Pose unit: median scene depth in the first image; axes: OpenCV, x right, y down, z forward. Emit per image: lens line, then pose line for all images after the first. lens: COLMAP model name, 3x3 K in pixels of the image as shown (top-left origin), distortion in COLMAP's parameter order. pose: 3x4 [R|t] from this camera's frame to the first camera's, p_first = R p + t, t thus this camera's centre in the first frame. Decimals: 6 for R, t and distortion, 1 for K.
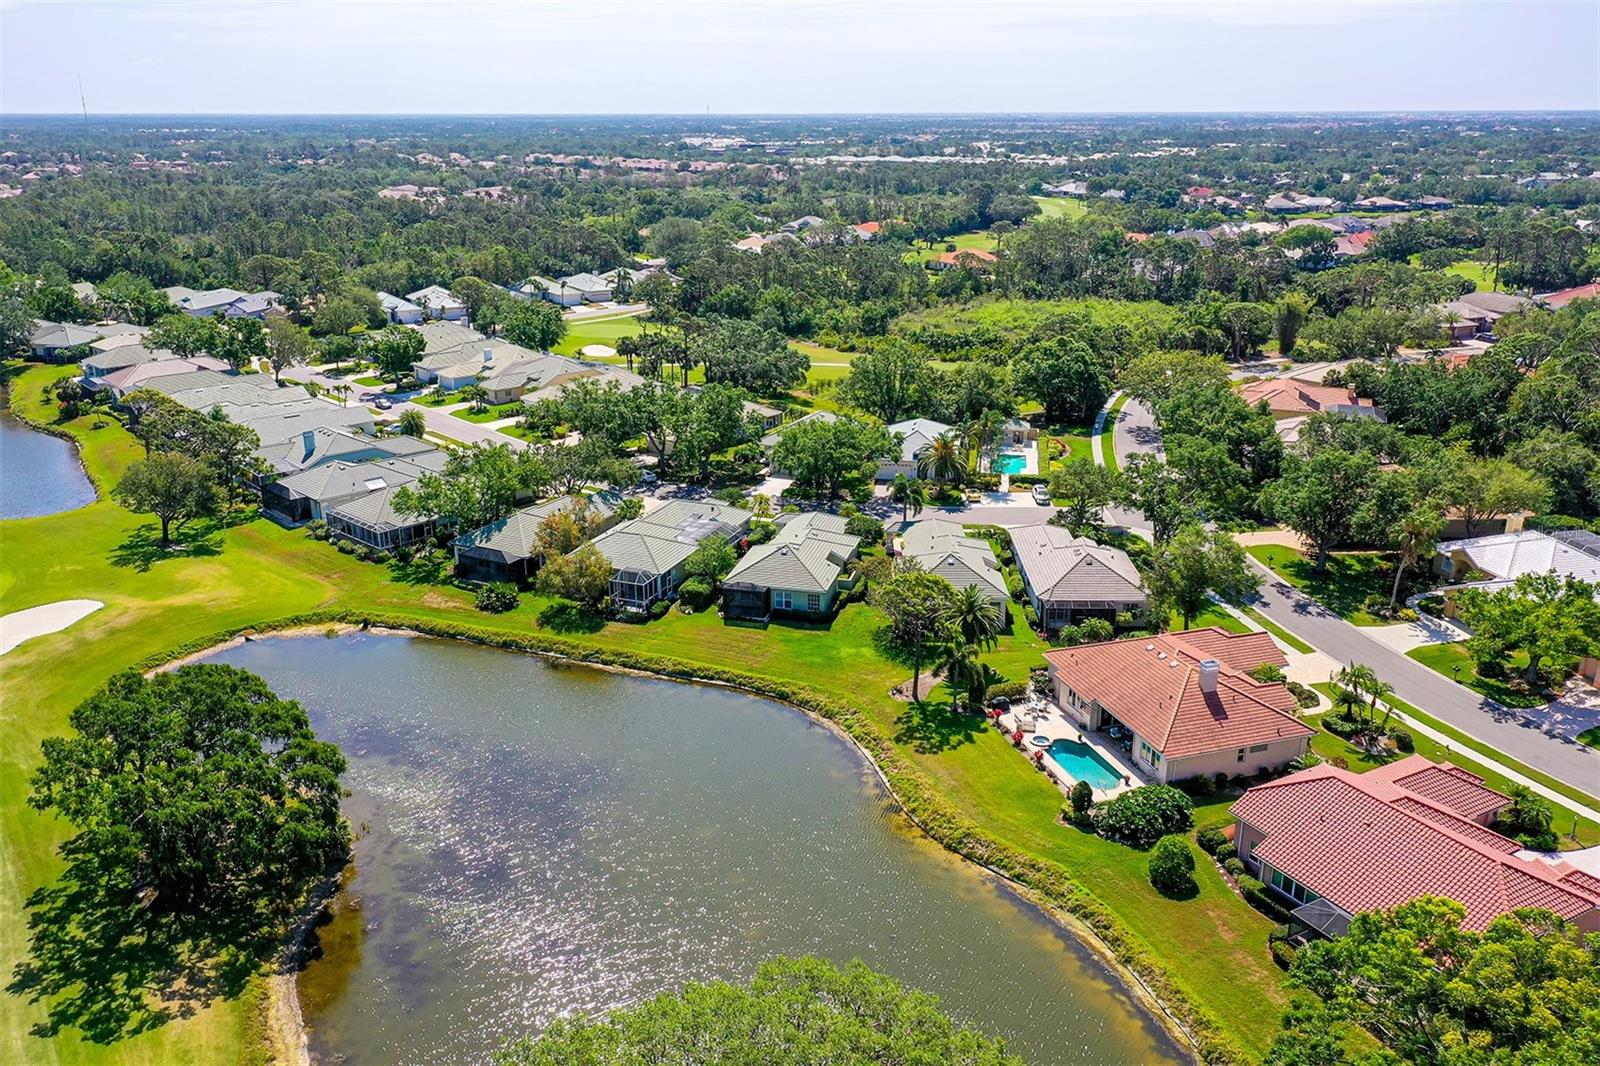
lens RADIAL K [[1256.3, 0, 817.7], [0, 1256.3, 539.6], [0, 0, 1]] dist [0.006268, -0.001142]
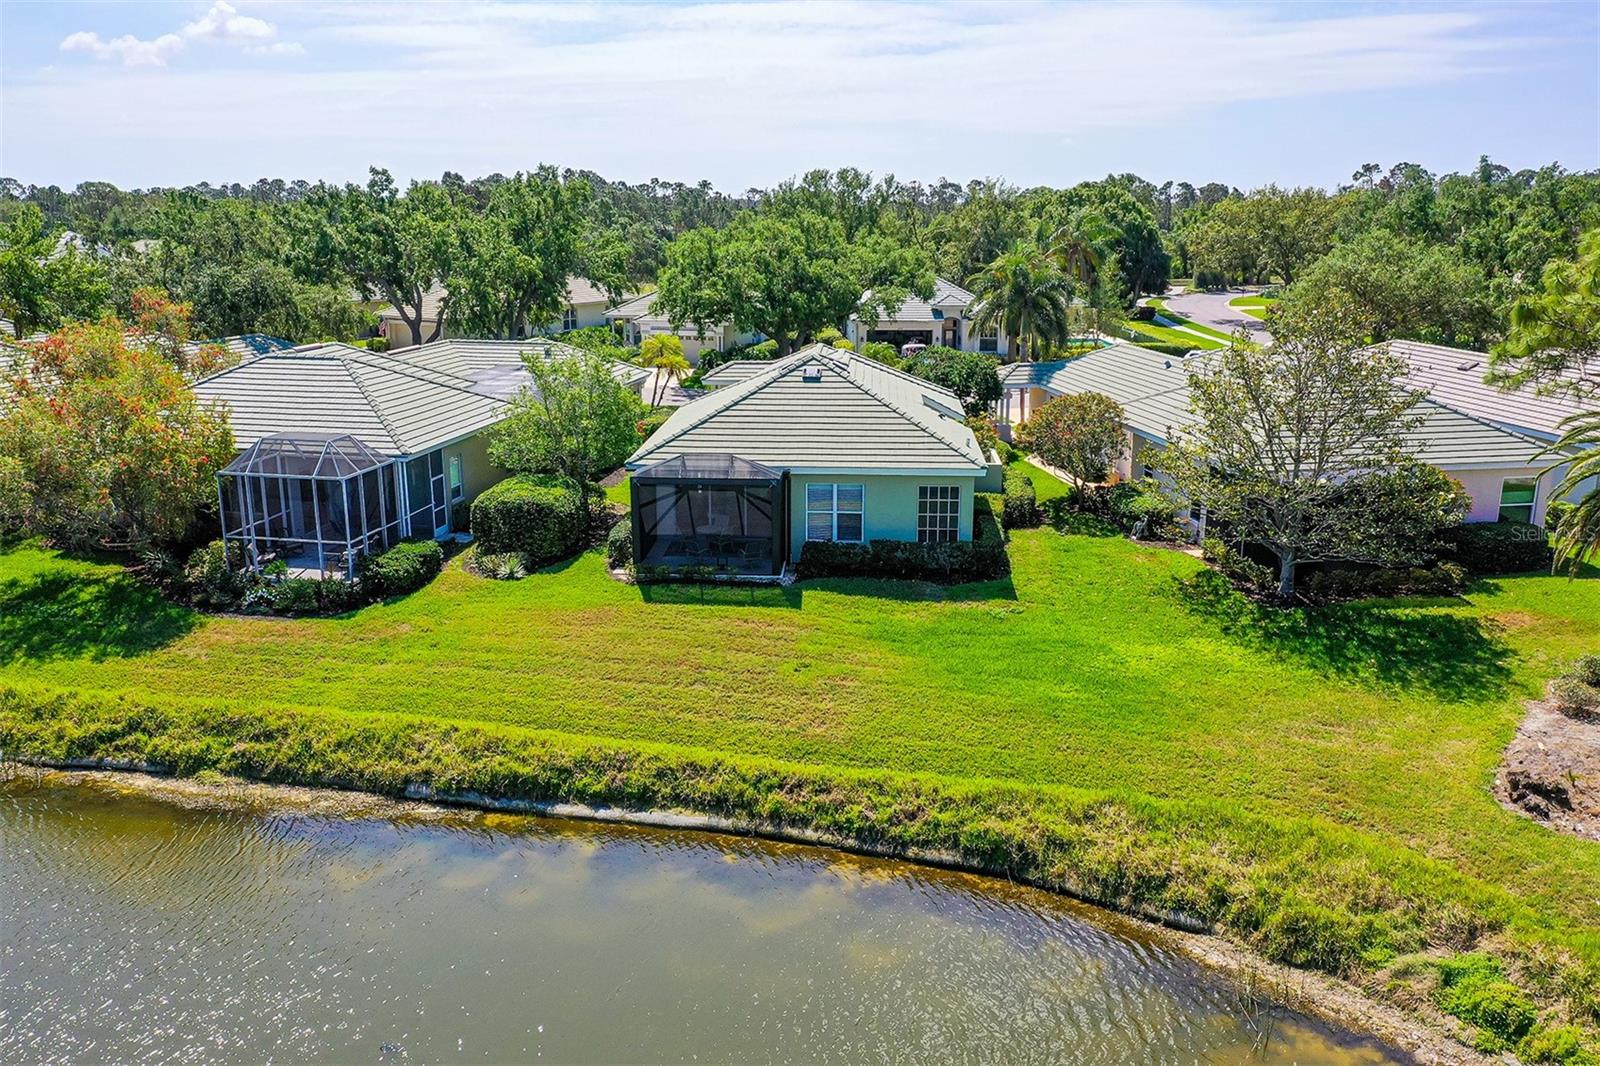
lens RADIAL K [[1256.3, 0, 817.7], [0, 1256.3, 539.6], [0, 0, 1]] dist [0.006268, -0.001142]
pose [[0.983811, -0.042540, 0.174087, -0.082822], [0.054459, 0.996445, -0.064270, 0.072669], [-0.170734, 0.072710, 0.982631, 0.699681]]
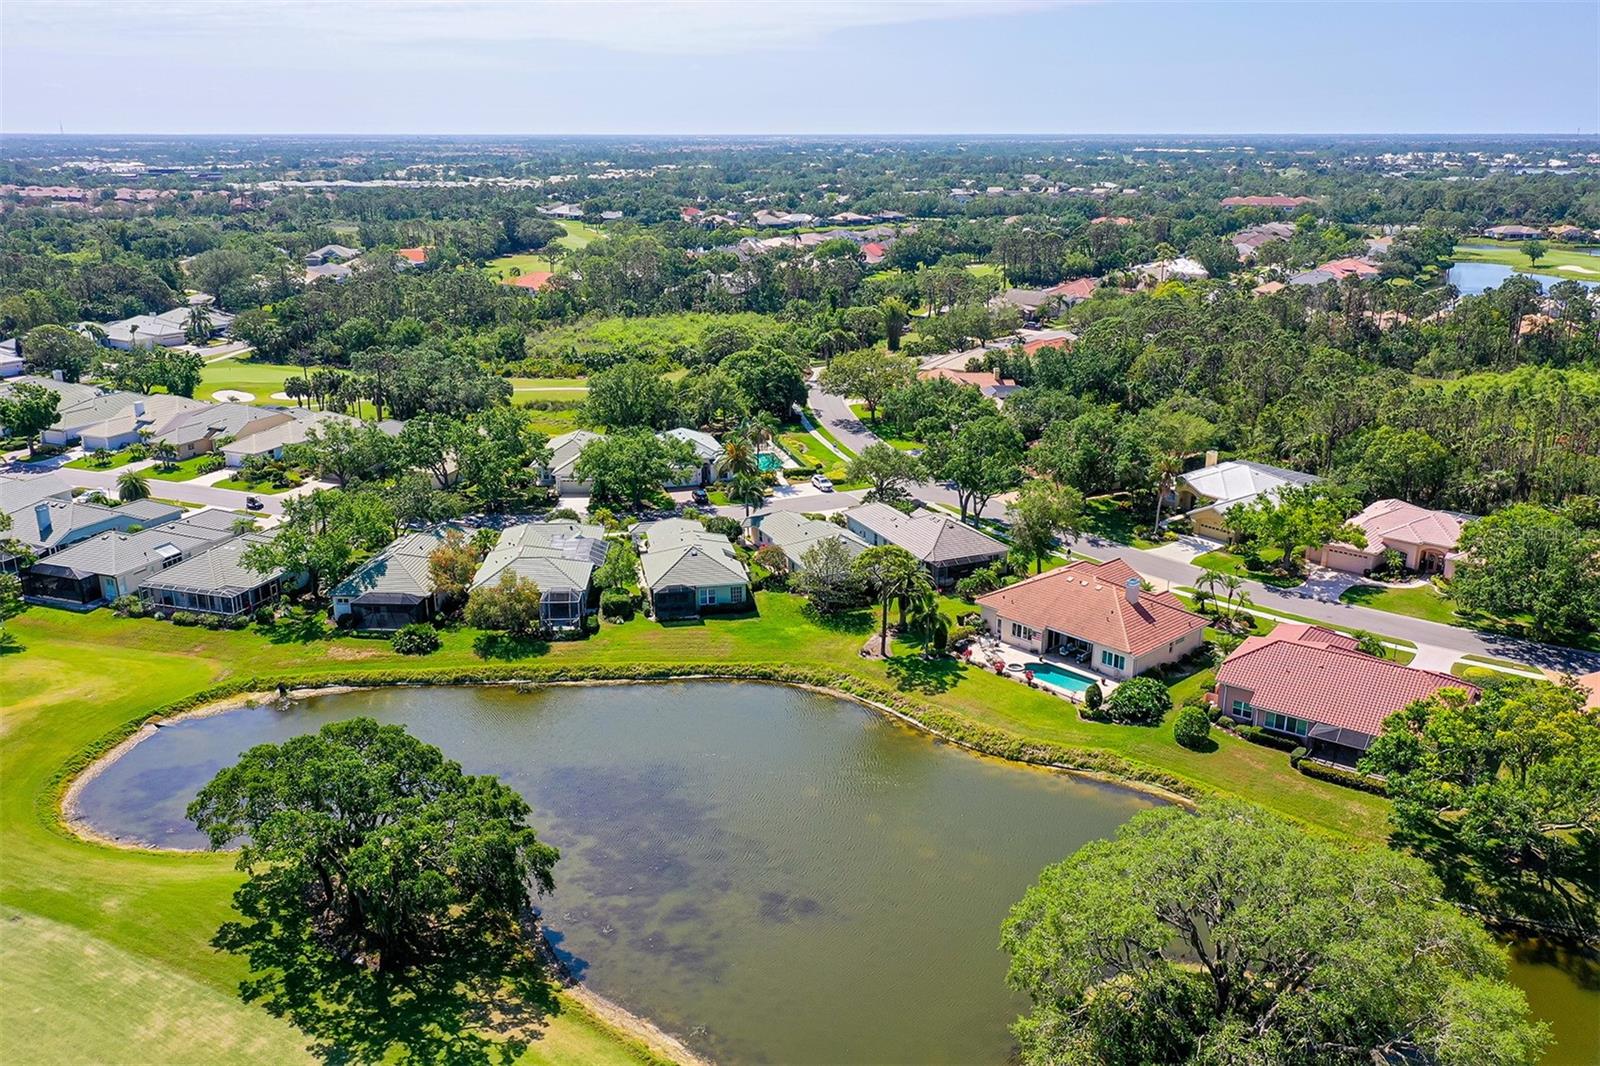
lens RADIAL K [[1256.3, 0, 817.7], [0, 1256.3, 539.6], [0, 0, 1]] dist [0.006268, -0.001142]
pose [[0.905046, -0.127713, 0.405685, -0.368075], [0.134101, 0.990885, 0.012772, -0.001386], [-0.403619, 0.042844, 0.913924, -0.021670]]
